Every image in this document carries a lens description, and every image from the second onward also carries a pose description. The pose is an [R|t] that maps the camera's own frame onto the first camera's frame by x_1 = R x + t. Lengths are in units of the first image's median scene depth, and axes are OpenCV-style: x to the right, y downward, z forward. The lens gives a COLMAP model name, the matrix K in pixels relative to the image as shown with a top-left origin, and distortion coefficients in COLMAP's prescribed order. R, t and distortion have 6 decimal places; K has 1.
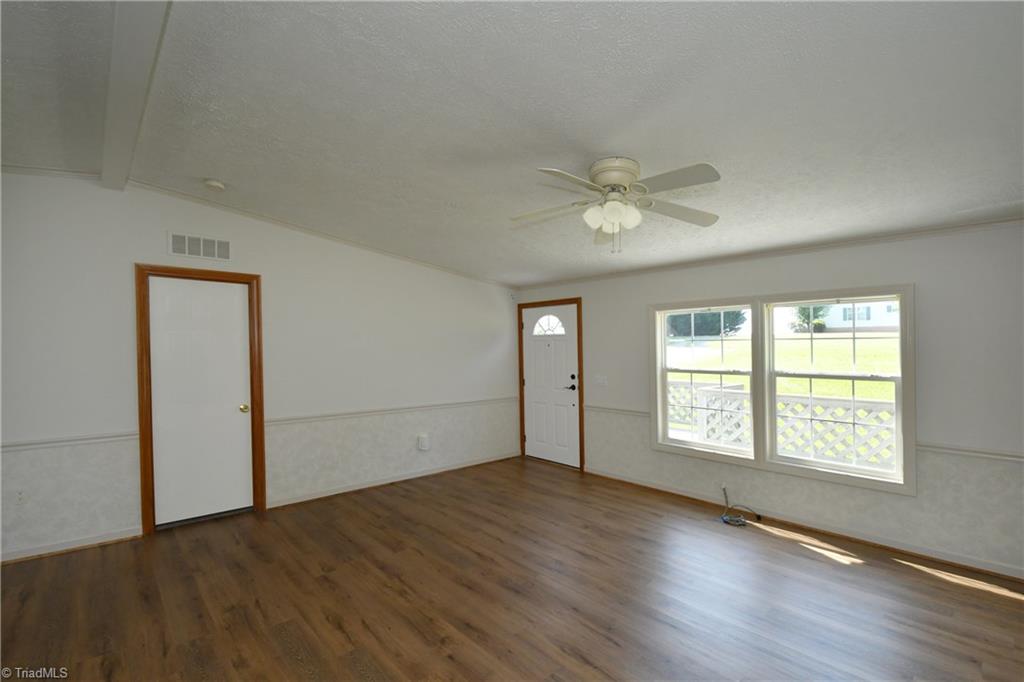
lens RADIAL K [[472.3, 0, 520.8], [0, 472.3, 343.7], [0, 0, 1]] dist [-0.004894, -0.002842]
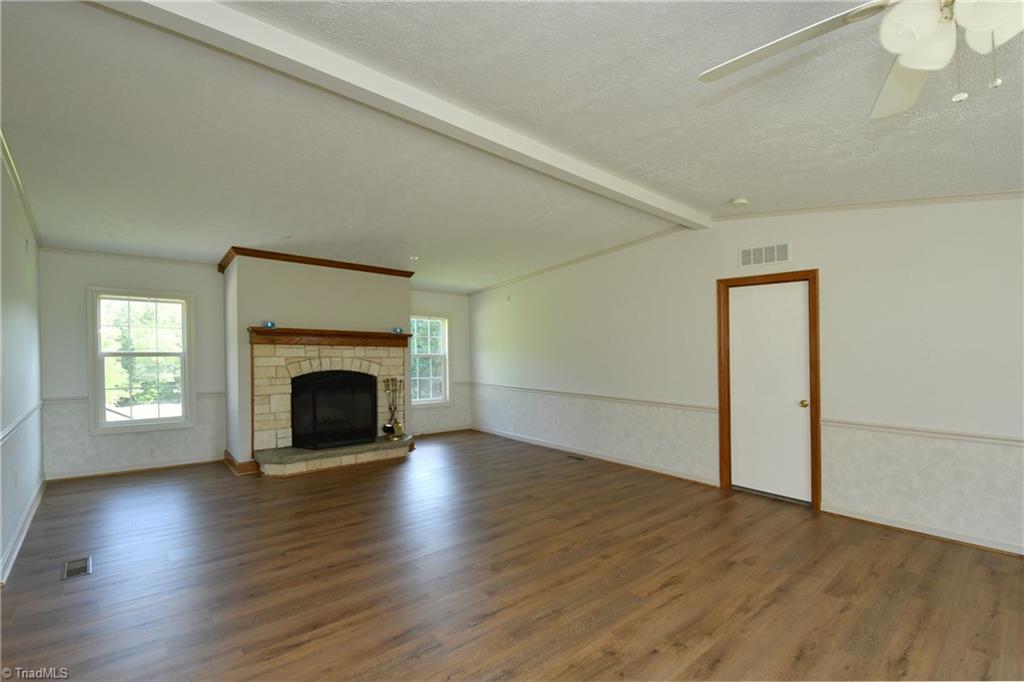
lens RADIAL K [[472.3, 0, 513.2], [0, 472.3, 358.9], [0, 0, 1]] dist [-0.004894, -0.002842]
pose [[-0.032826, 0.018409, -0.999292, 0.526468], [-0.006133, 0.999808, 0.018620, 0.030518], [0.999442, 0.006740, -0.032707, 0.473903]]
